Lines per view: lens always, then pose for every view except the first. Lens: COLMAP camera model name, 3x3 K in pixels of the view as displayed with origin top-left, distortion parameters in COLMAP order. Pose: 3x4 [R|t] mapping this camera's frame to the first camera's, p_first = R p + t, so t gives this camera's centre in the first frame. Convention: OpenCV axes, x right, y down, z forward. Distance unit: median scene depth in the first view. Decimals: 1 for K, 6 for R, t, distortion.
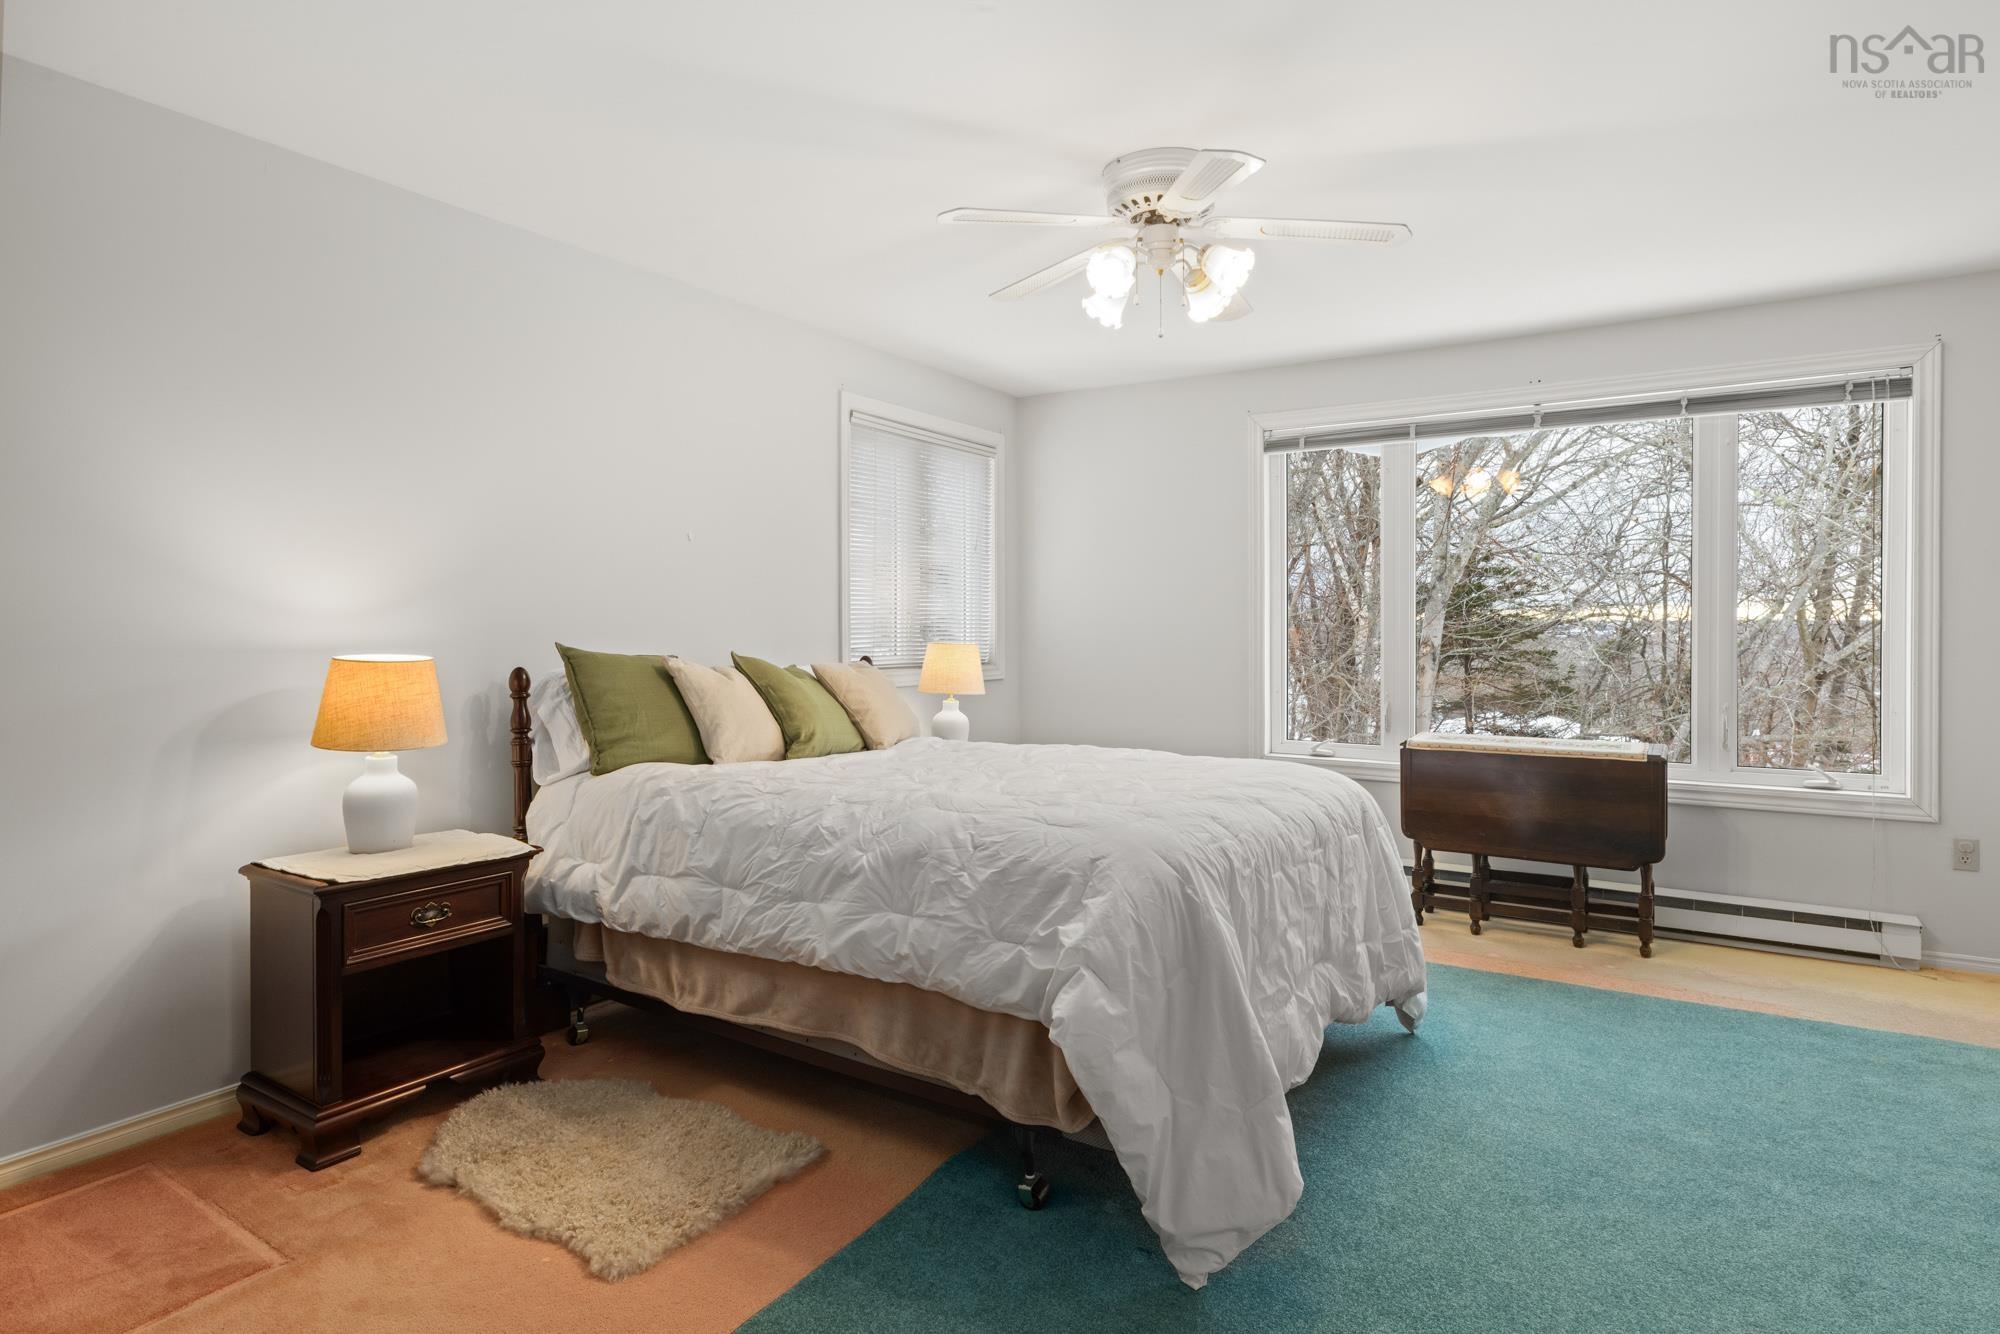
lens RADIAL K [[1081.0, 0, 1002.5], [0, 1081.0, 637.3], [0, 0, 1]] dist [0.001093, 0.000520]
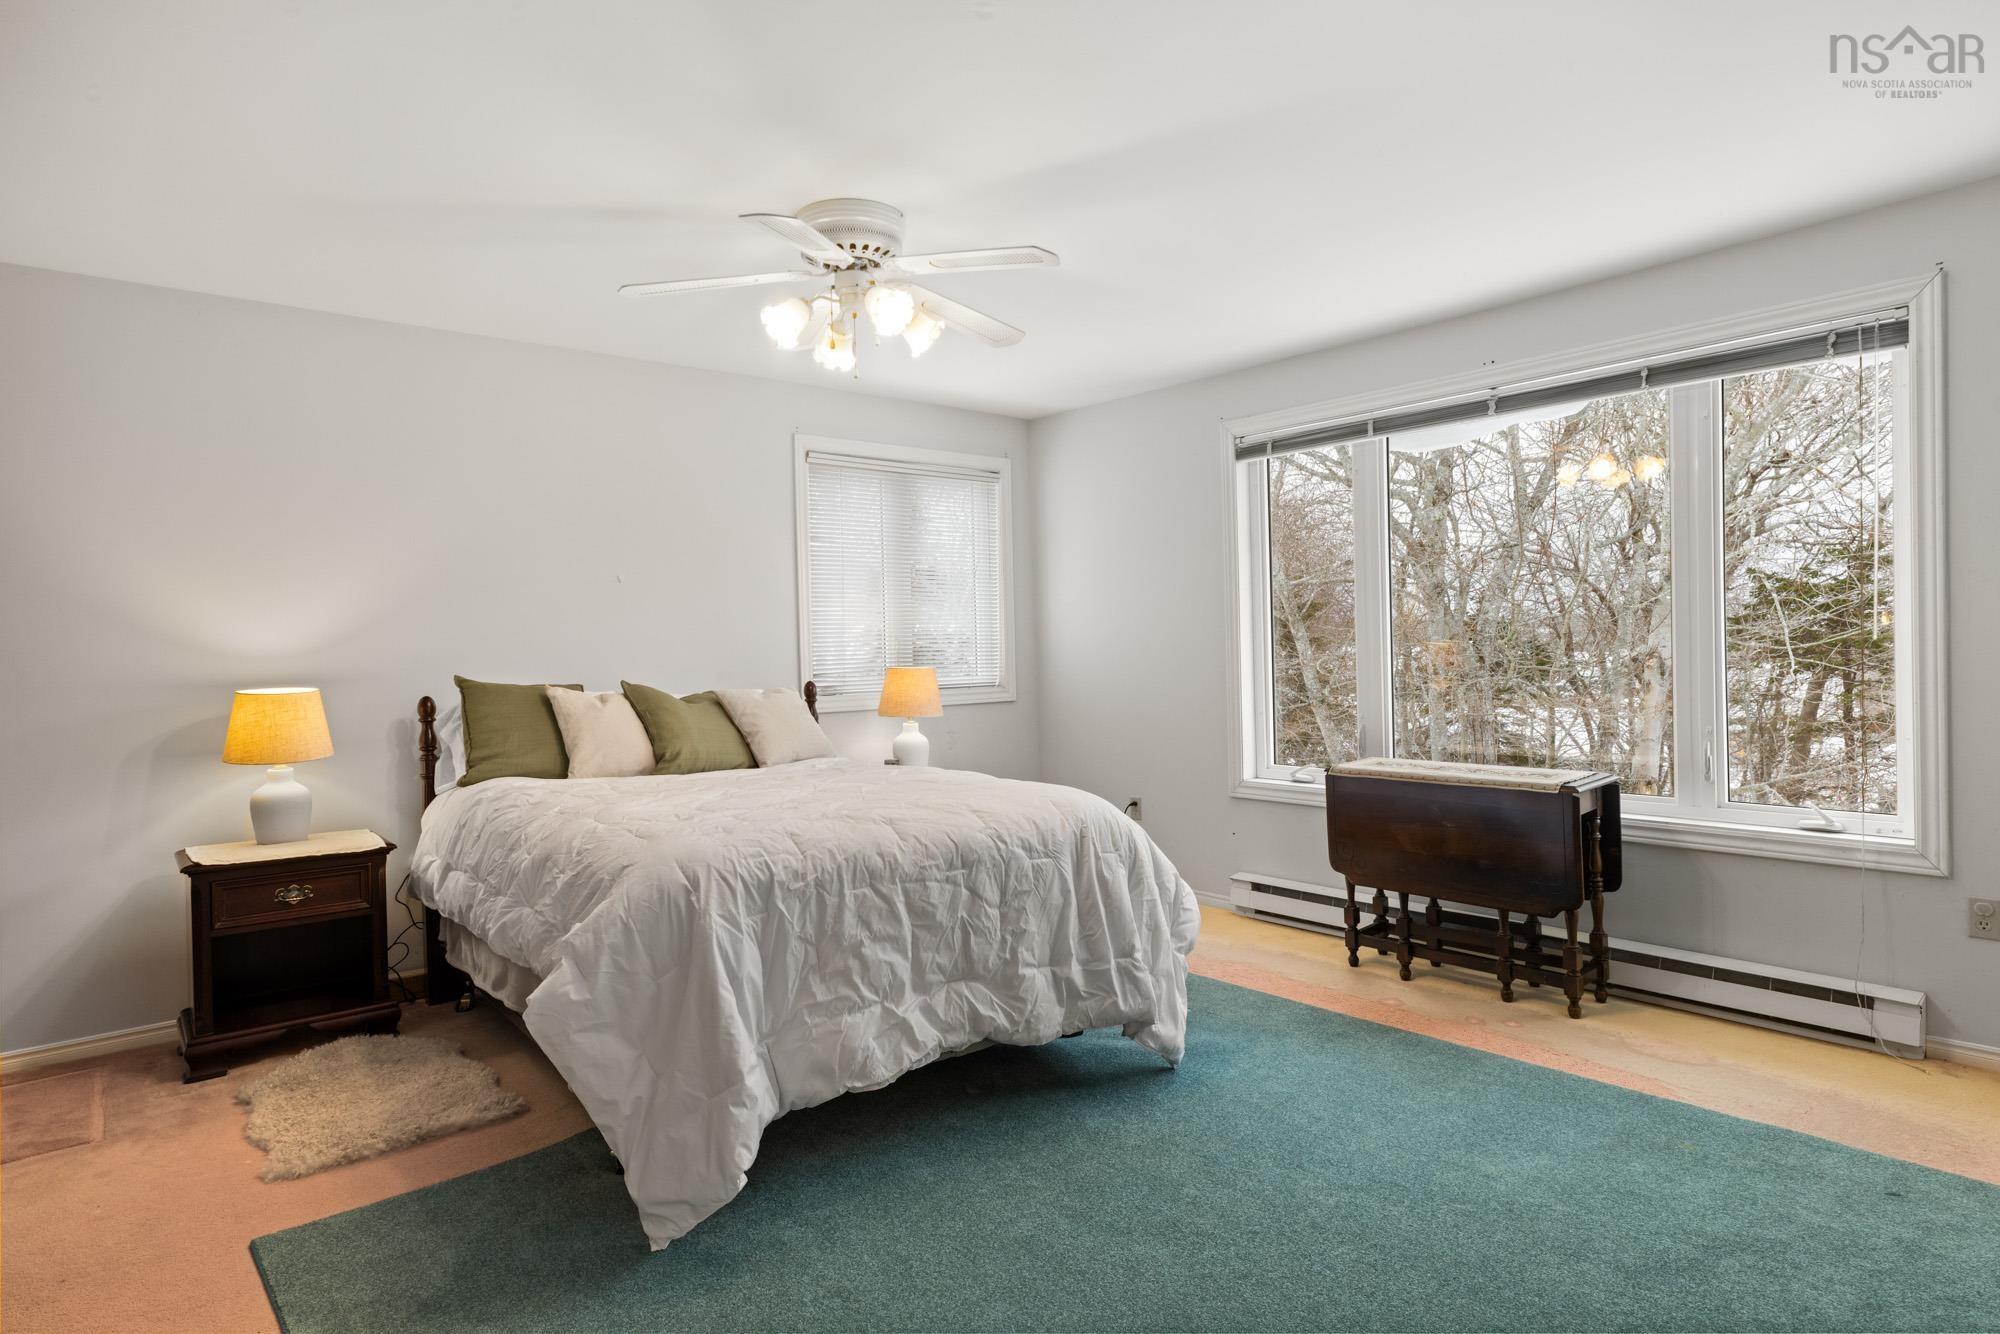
lens RADIAL K [[1113.3, 0, 1000.0], [0, 1113.3, 667.0], [0, 0, 1]] dist [0.009567, -0.000139]
pose [[0.953363, -0.014968, -0.301455, 0.492654], [0.018392, 0.999795, 0.008521, -0.003405], [0.301265, -0.013668, 0.953442, 0.006362]]
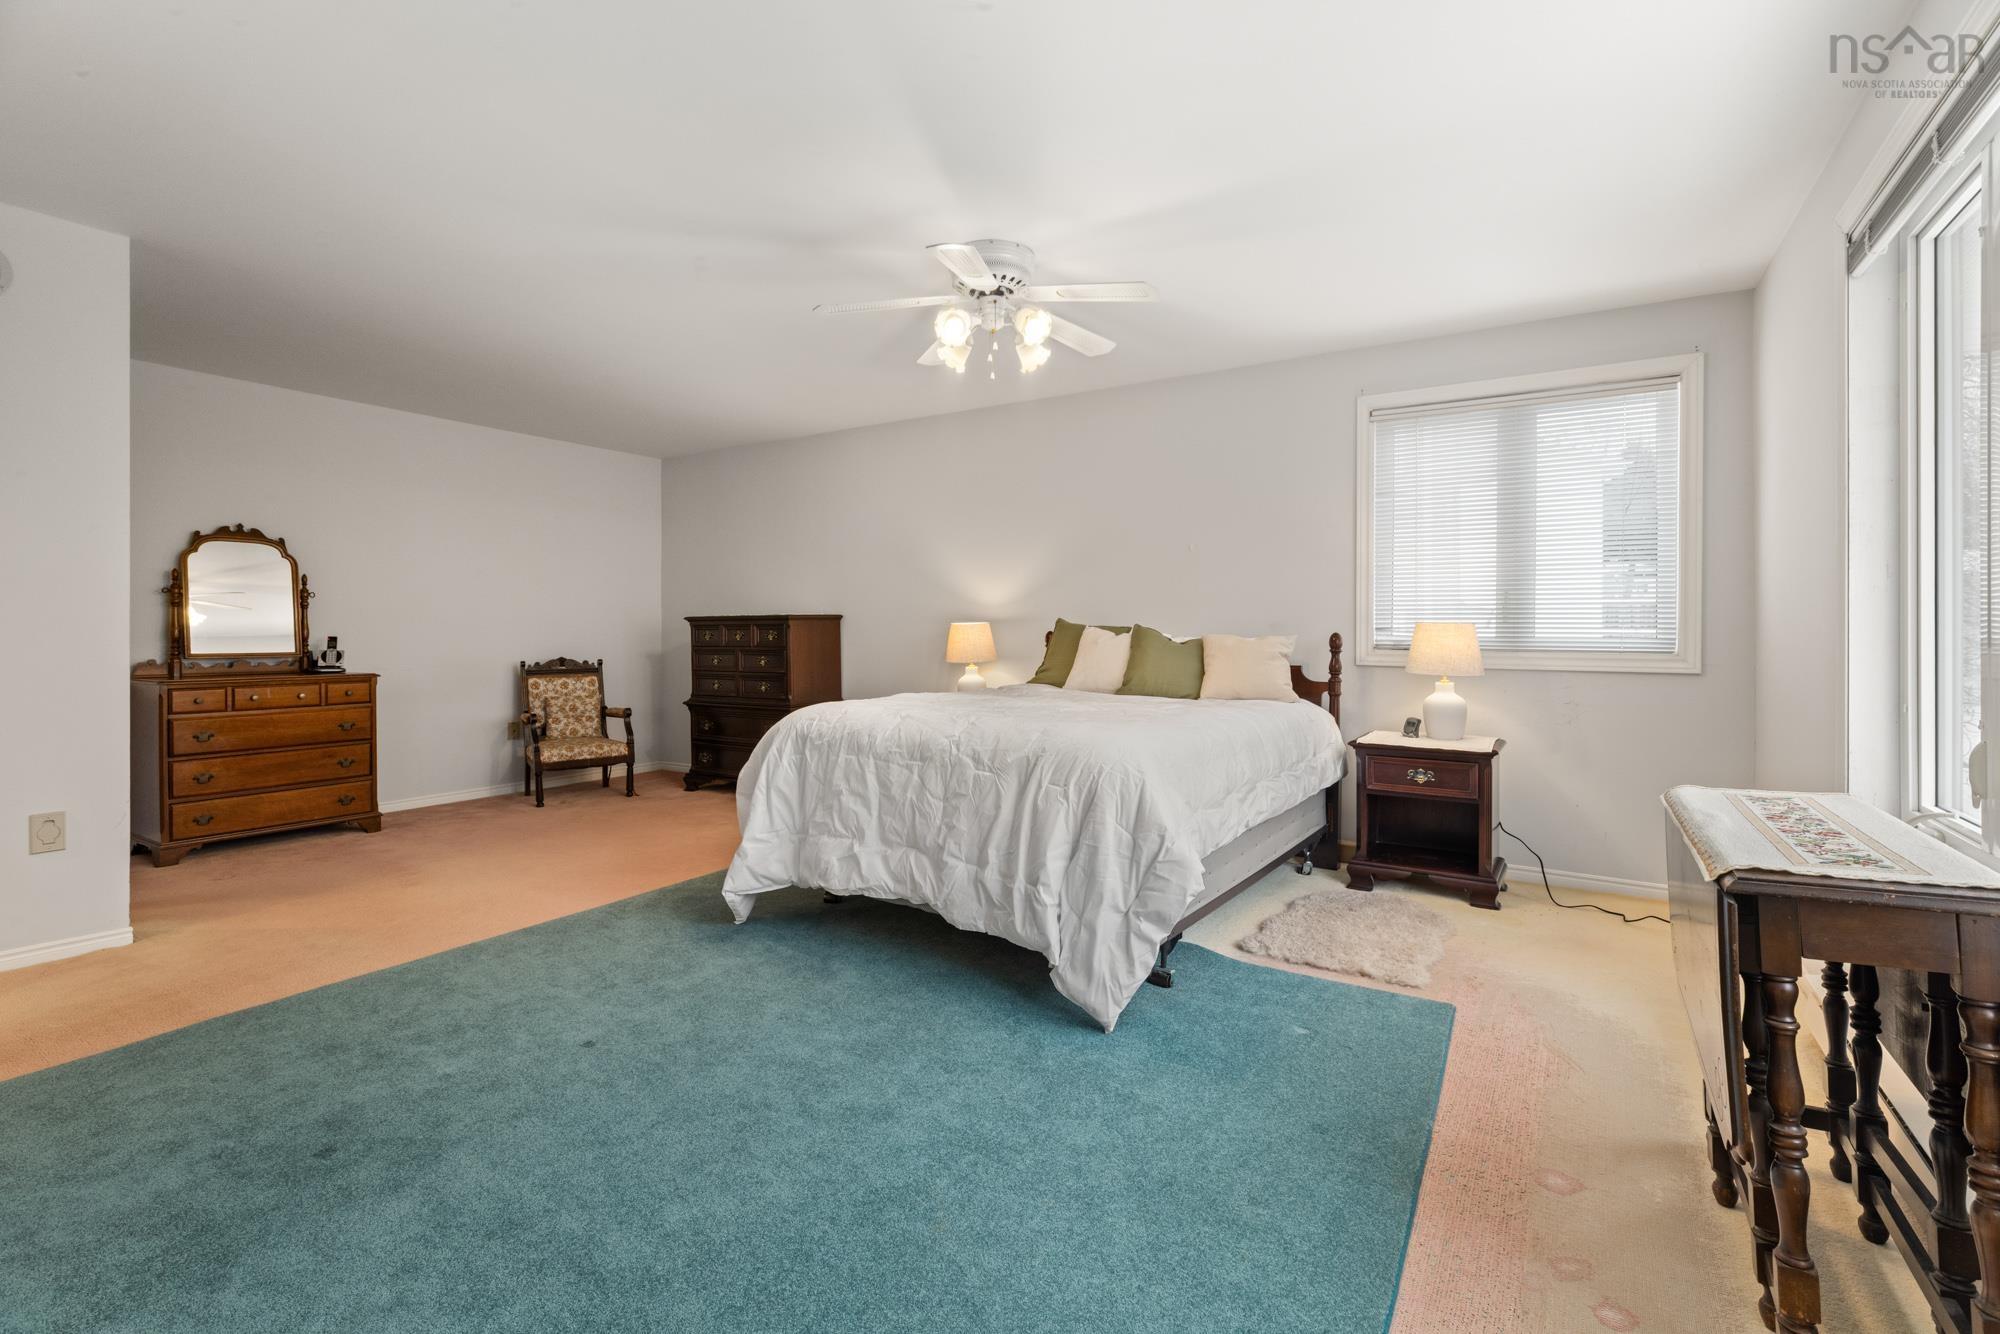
lens RADIAL K [[901.7, 0, 996.0], [0, 901.7, 636.3], [0, 0, 1]] dist [0.001564, -0.000059]
pose [[-0.008582, -0.001413, -0.999962, 1.043371], [-0.015233, 0.999883, -0.001282, 0.034353], [0.999847, 0.015221, -0.008602, 0.835719]]
